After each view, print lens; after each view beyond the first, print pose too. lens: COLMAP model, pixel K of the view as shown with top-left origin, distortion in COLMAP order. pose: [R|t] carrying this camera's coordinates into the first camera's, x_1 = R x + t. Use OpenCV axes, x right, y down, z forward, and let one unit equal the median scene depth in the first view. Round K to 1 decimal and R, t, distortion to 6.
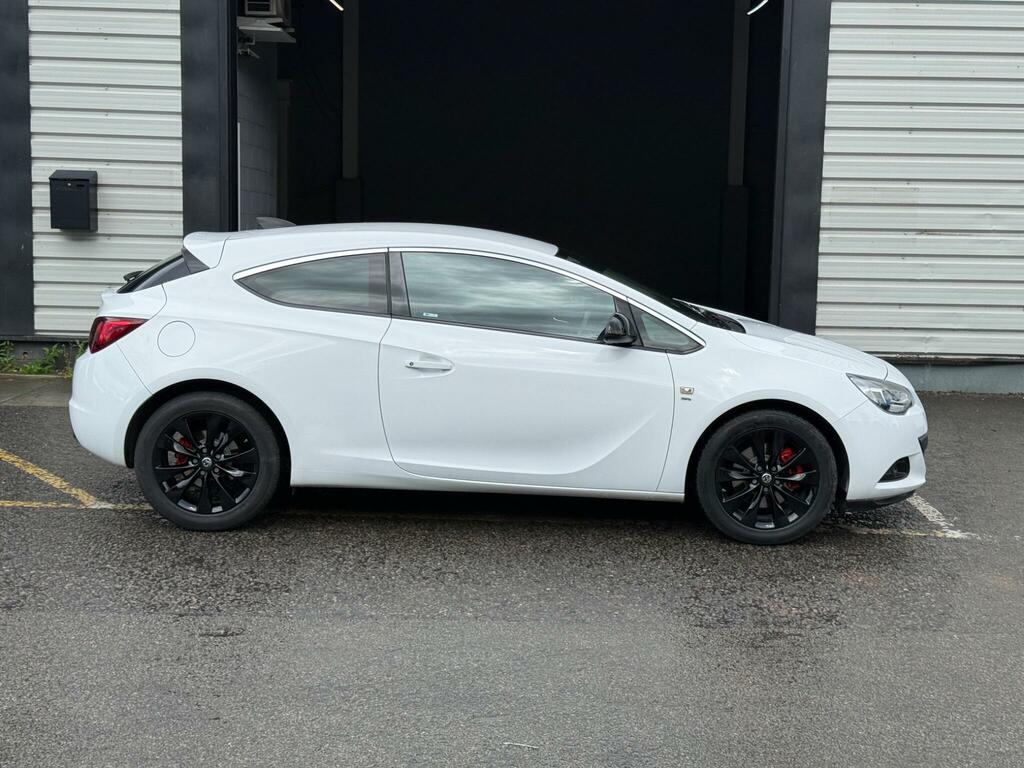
lens RADIAL K [[1432.8, 0, 519.3], [0, 1432.8, 365.3], [0, 0, 1]] dist [0.119624, 0.000000]
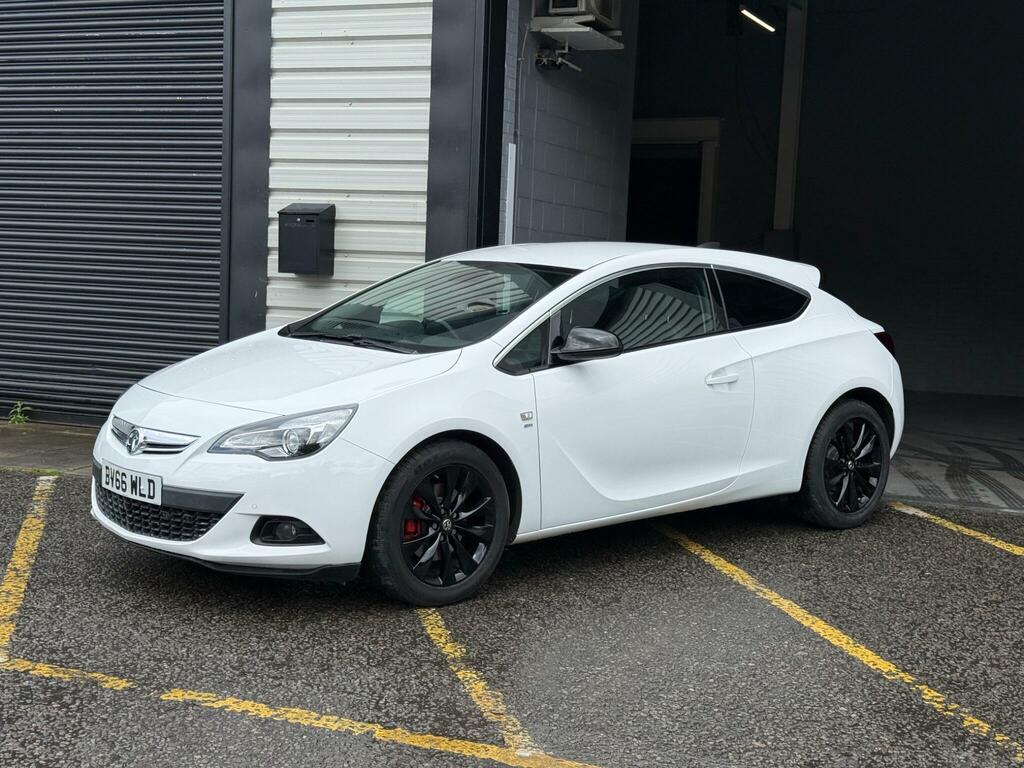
lens RADIAL K [[1432.8, 0, 511.9], [0, 1432.8, 383.1], [0, 0, 1]] dist [0.119624, 0.000000]
pose [[0.923861, 0.041259, -0.380497, 0.119177], [-0.054853, 0.998183, -0.024949, -0.017486], [0.378776, 0.043920, 0.924445, 0.289811]]
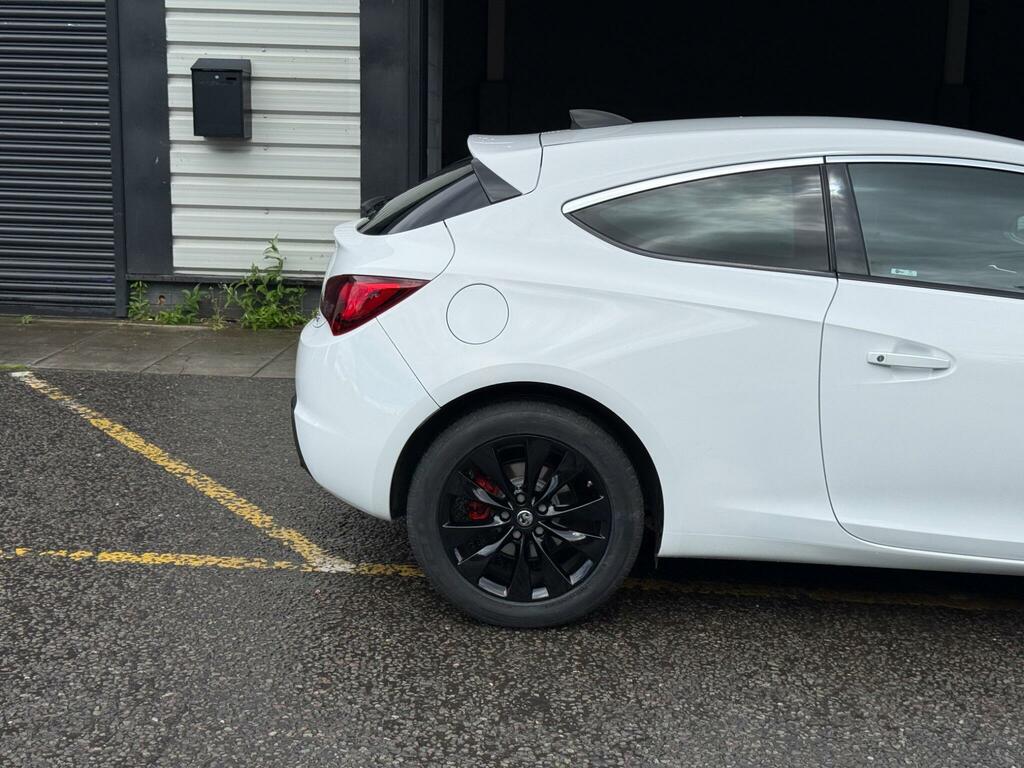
lens RADIAL K [[1432.8, 0, 509.6], [0, 1432.8, 387.1], [0, 0, 1]] dist [0.119624, 0.000000]
pose [[0.998342, 0.008927, -0.056865, -0.111073], [-0.004746, 0.997302, 0.073253, -0.018361], [0.057365, -0.072861, 0.995691, 0.237828]]
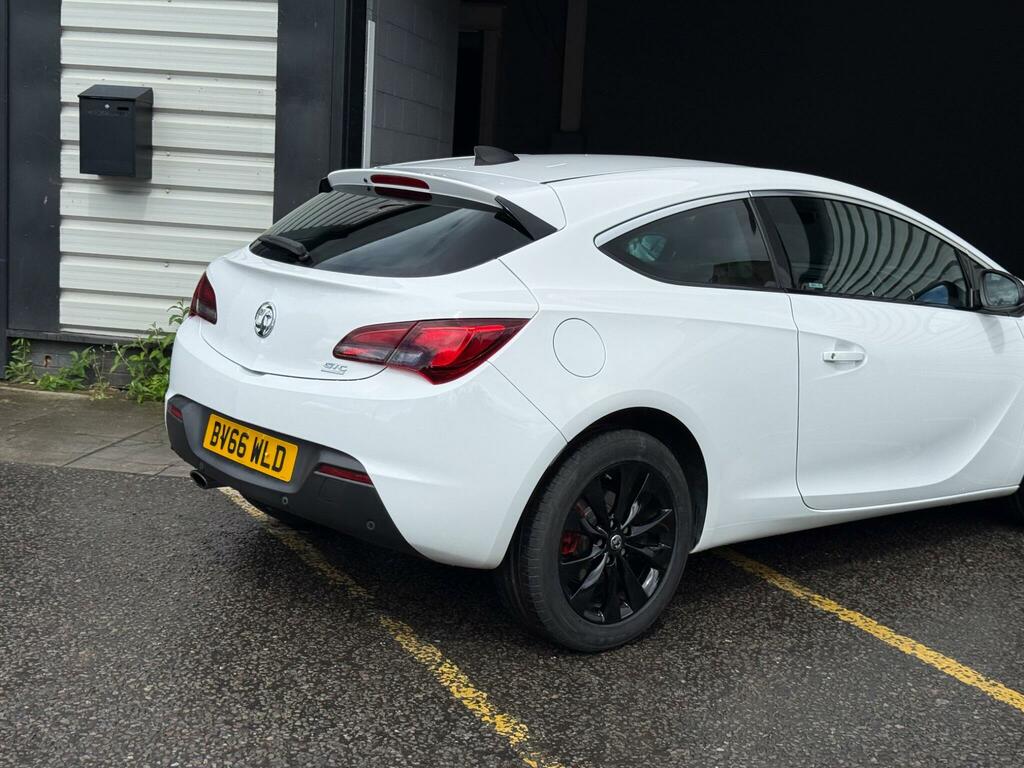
lens RADIAL K [[1432.8, 0, 502.8], [0, 1432.8, 382.6], [0, 0, 1]] dist [0.119624, 0.000000]
pose [[0.983282, 0.058709, -0.172367, -0.014731], [-0.053220, 0.997923, 0.036300, -0.033590], [0.174140, -0.026520, 0.984364, 0.383607]]
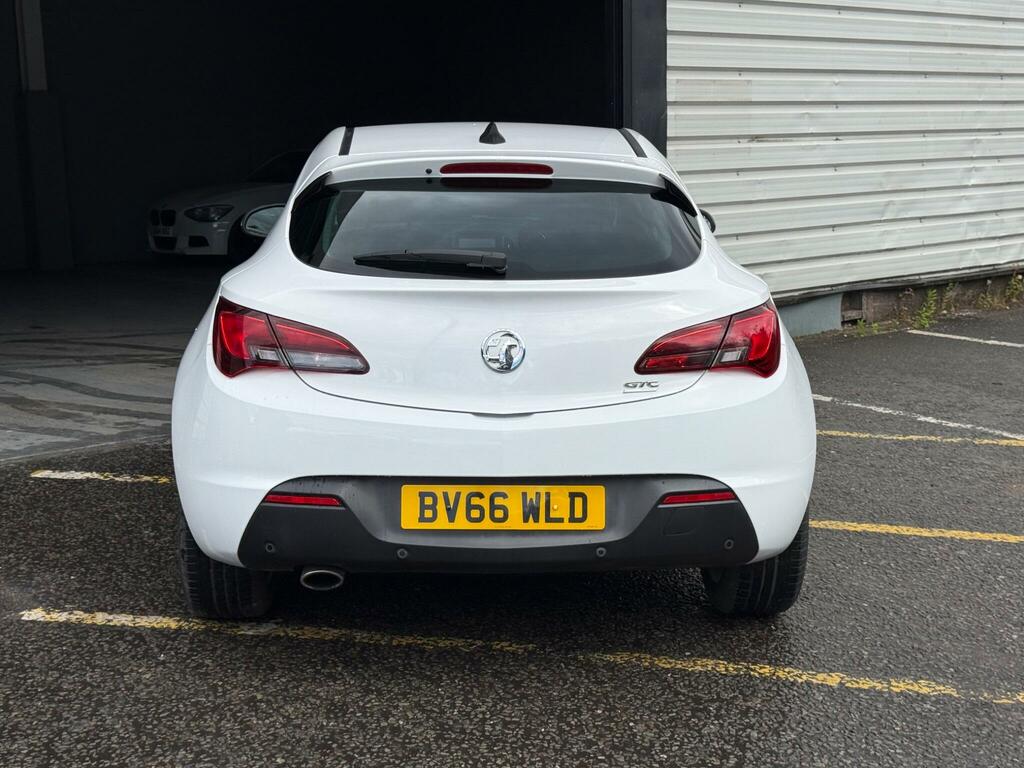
lens RADIAL K [[1432.8, 0, 499.3], [0, 1432.8, 379.4], [0, 0, 1]] dist [0.119624, 0.000000]
pose [[0.748568, -0.143624, 0.647316, -0.342804], [0.100349, 0.989553, 0.103513, -0.058924], [-0.655421, -0.012529, 0.755160, 0.512421]]
